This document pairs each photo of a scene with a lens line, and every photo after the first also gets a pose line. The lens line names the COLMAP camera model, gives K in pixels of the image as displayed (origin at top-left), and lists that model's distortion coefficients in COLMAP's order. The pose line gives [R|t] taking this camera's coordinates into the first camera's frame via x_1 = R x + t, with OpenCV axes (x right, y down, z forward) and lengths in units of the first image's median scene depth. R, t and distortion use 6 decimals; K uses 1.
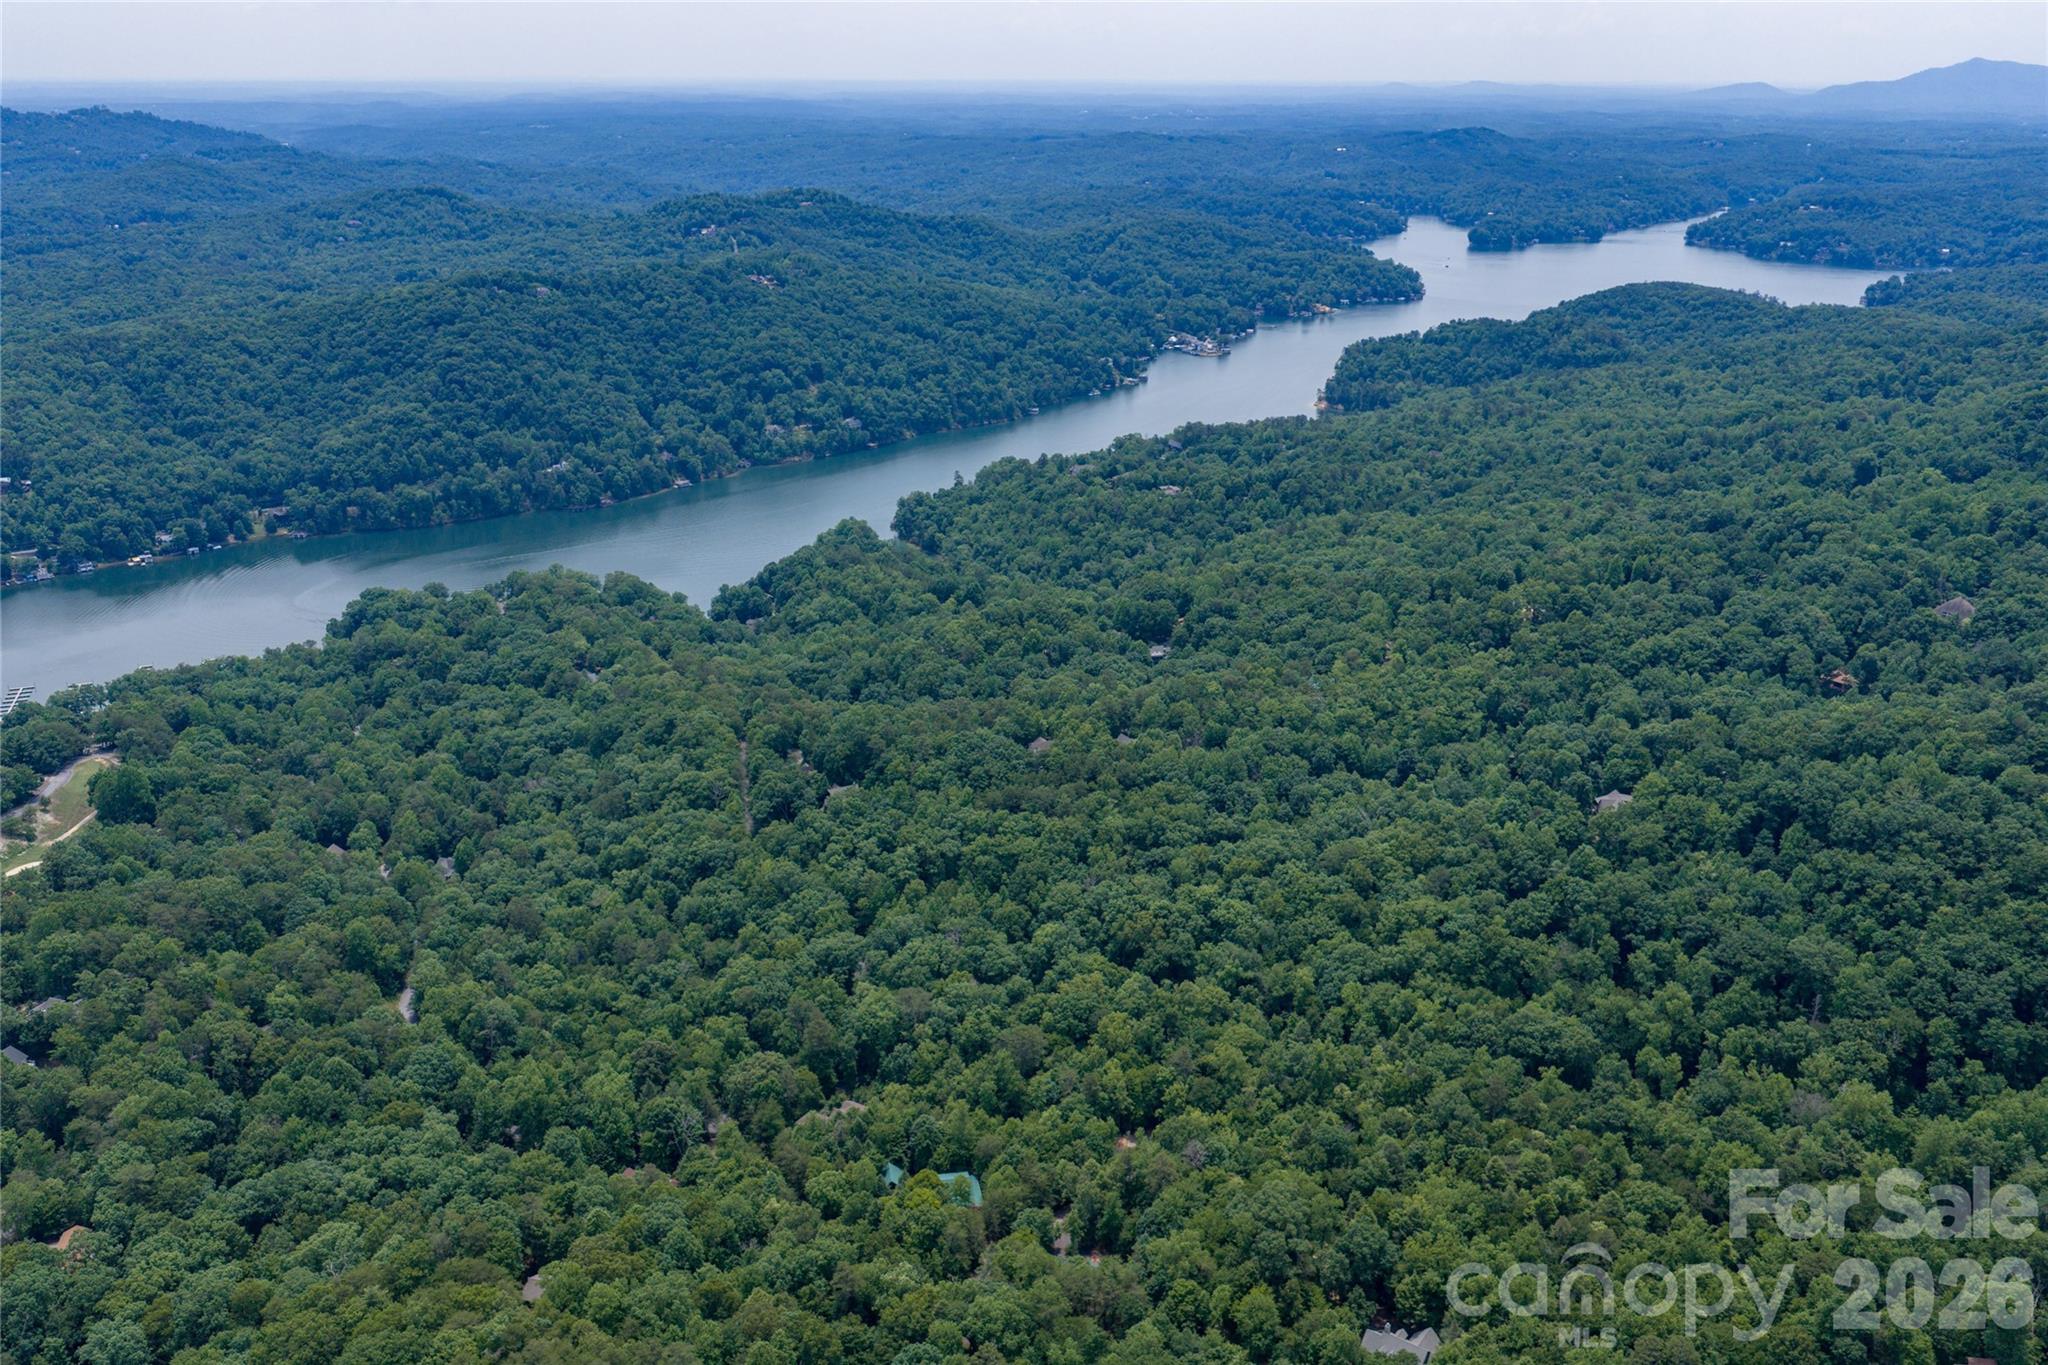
lens RADIAL K [[1670.5, 0, 1024.0], [0, 1670.5, 682.5], [0, 0, 1]] dist [0.019886, -0.052421]
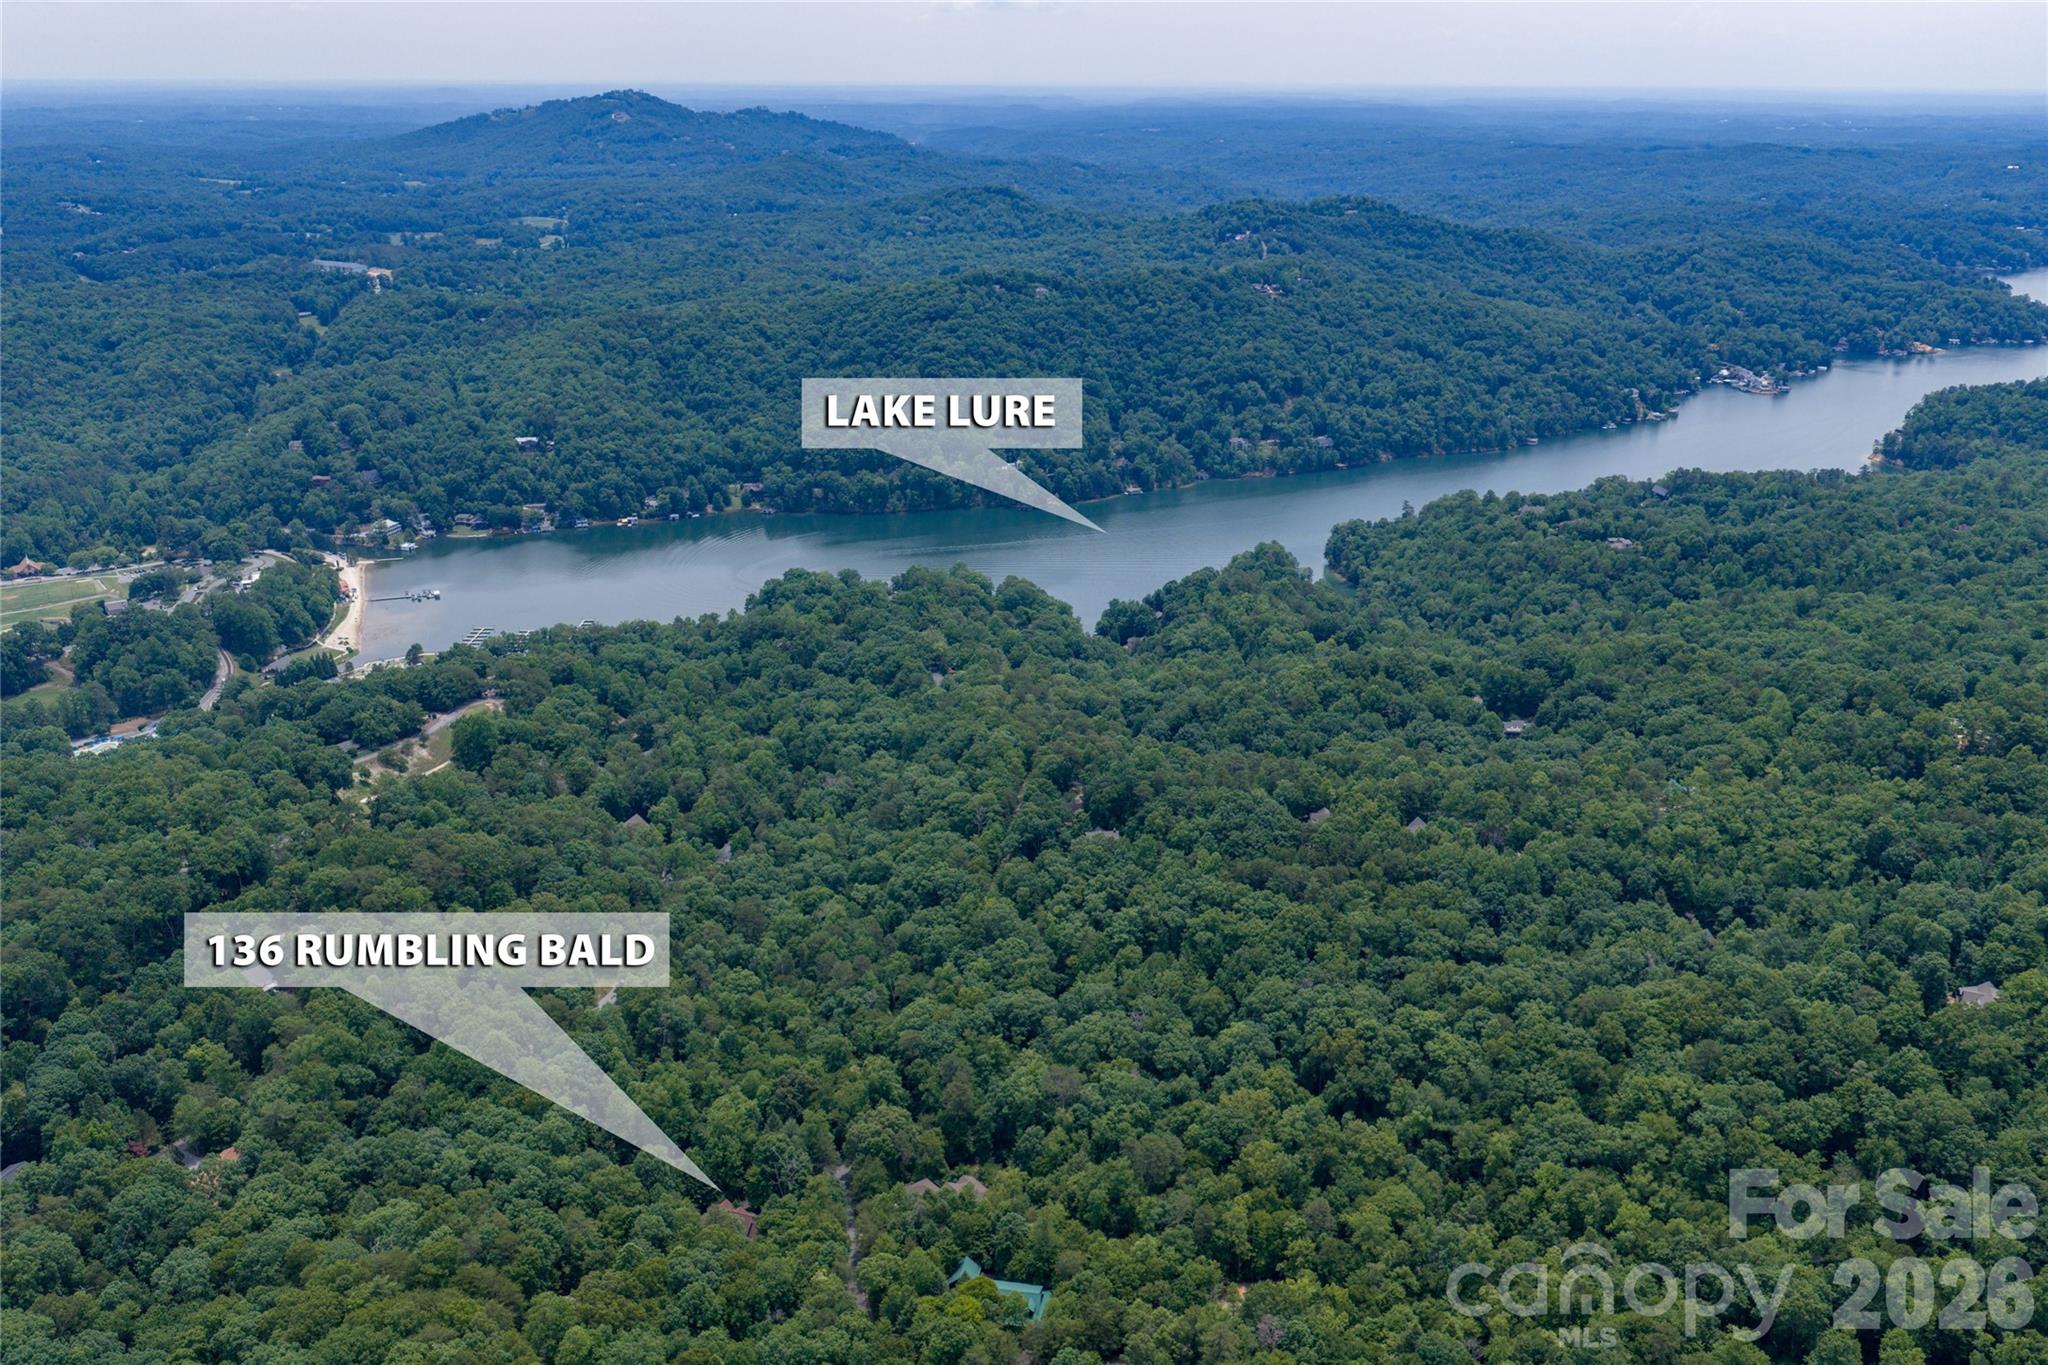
lens RADIAL K [[1670.5, 0, 1024.0], [0, 1670.5, 682.5], [0, 0, 1]] dist [0.019886, -0.052421]
pose [[0.940143, 0.117171, -0.320002, 0.088496], [-0.118119, 0.992862, 0.016518, -0.019605], [0.319653, 0.022269, 0.947273, 0.055518]]
